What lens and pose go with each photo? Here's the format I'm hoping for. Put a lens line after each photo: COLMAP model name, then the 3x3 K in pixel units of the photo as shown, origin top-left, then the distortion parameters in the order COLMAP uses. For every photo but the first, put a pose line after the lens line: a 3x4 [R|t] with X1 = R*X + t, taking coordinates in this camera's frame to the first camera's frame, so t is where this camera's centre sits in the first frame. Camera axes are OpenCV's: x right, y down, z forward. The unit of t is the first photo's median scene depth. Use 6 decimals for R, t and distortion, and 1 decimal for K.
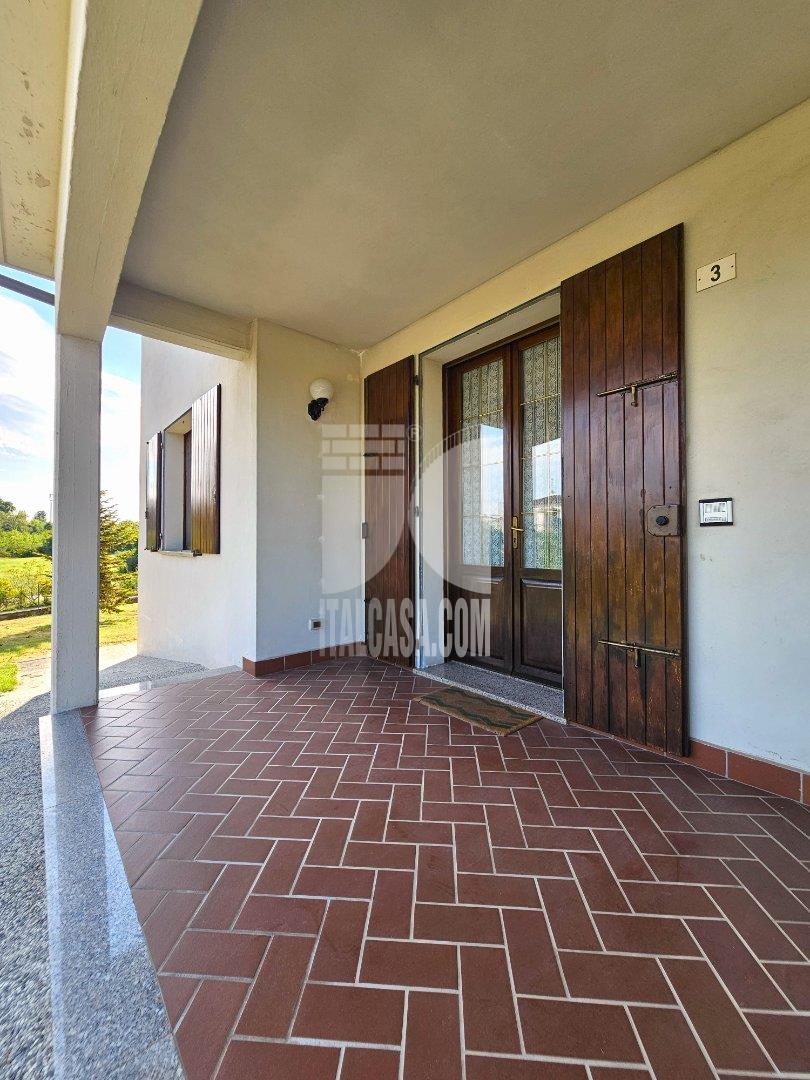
lens RADIAL K [[443.7, 0, 402.6], [0, 443.7, 532.0], [0, 0, 1]] dist [-0.000451, 0.000088]
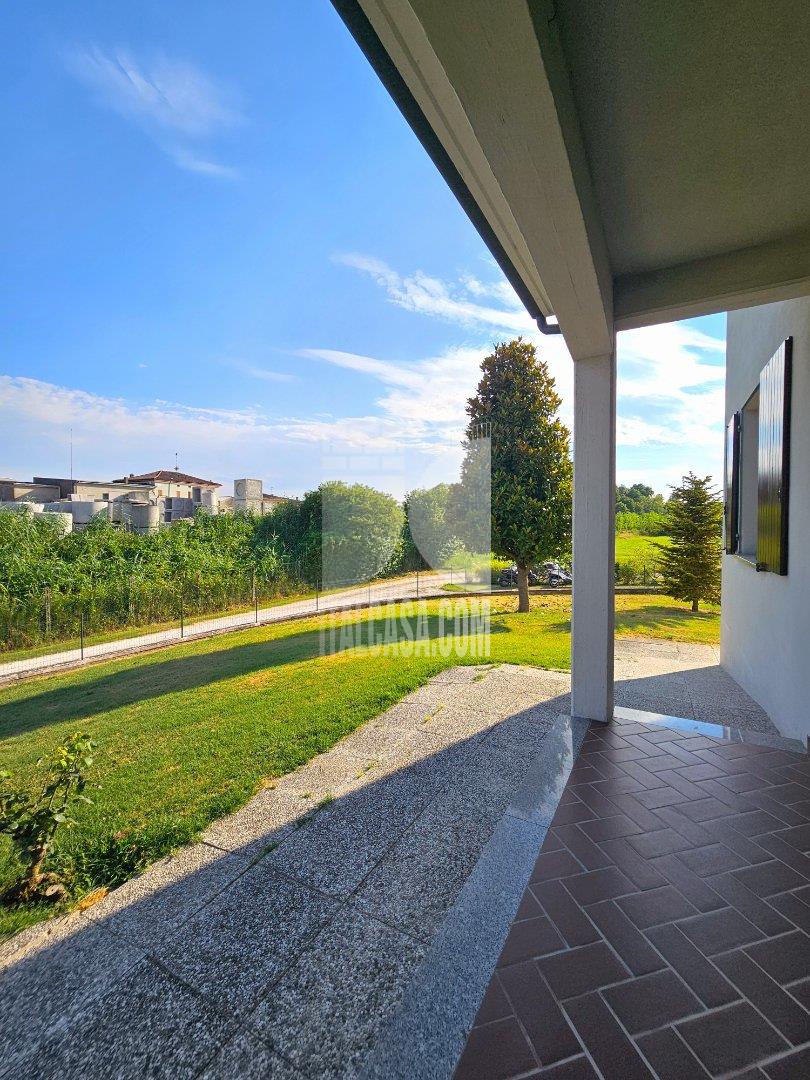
lens RADIAL K [[446.4, 0, 402.8], [0, 446.4, 529.4], [0, 0, 1]] dist [0.001616, -0.000072]
pose [[0.331095, 0.023286, -0.943310, 0.061212], [0.014283, 0.999457, 0.029686, -0.051990], [0.943489, -0.023302, 0.330582, 0.155098]]
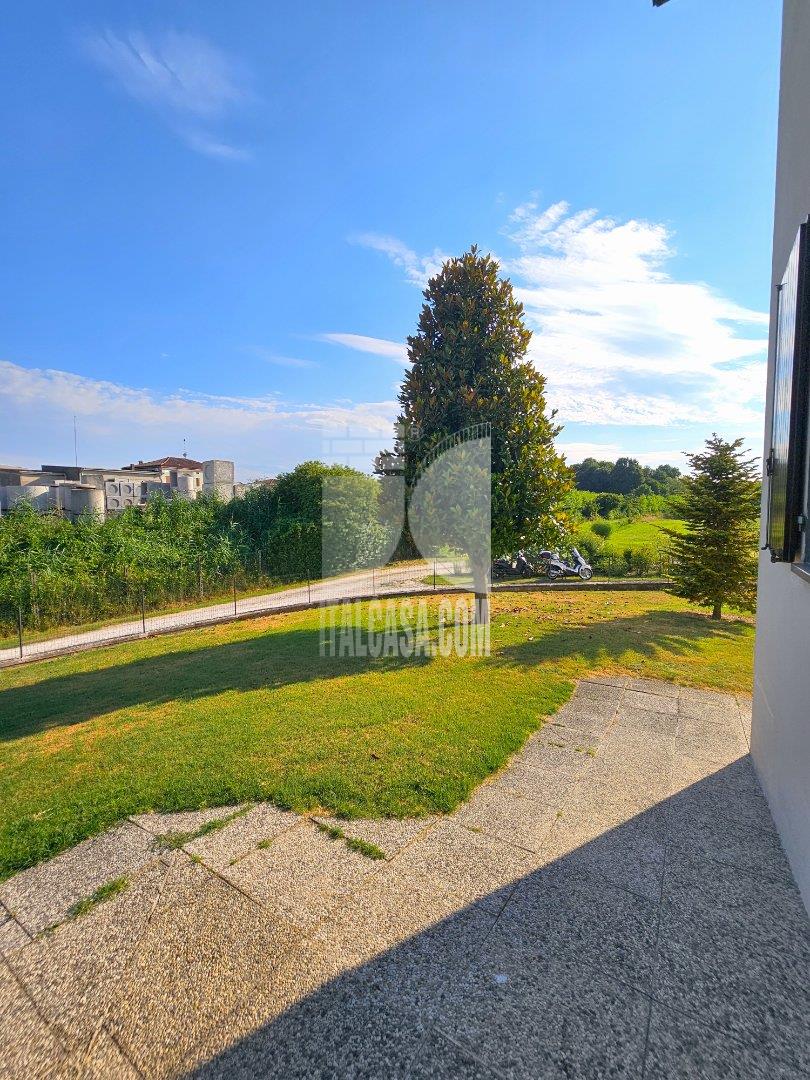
lens RADIAL K [[443.7, 0, 402.6], [0, 443.7, 532.0], [0, 0, 1]] dist [-0.000451, 0.000088]
pose [[0.285038, 0.058307, -0.956741, -0.391061], [0.024009, 0.997401, 0.067938, -0.019894], [0.958216, -0.042336, 0.282897, 0.783890]]
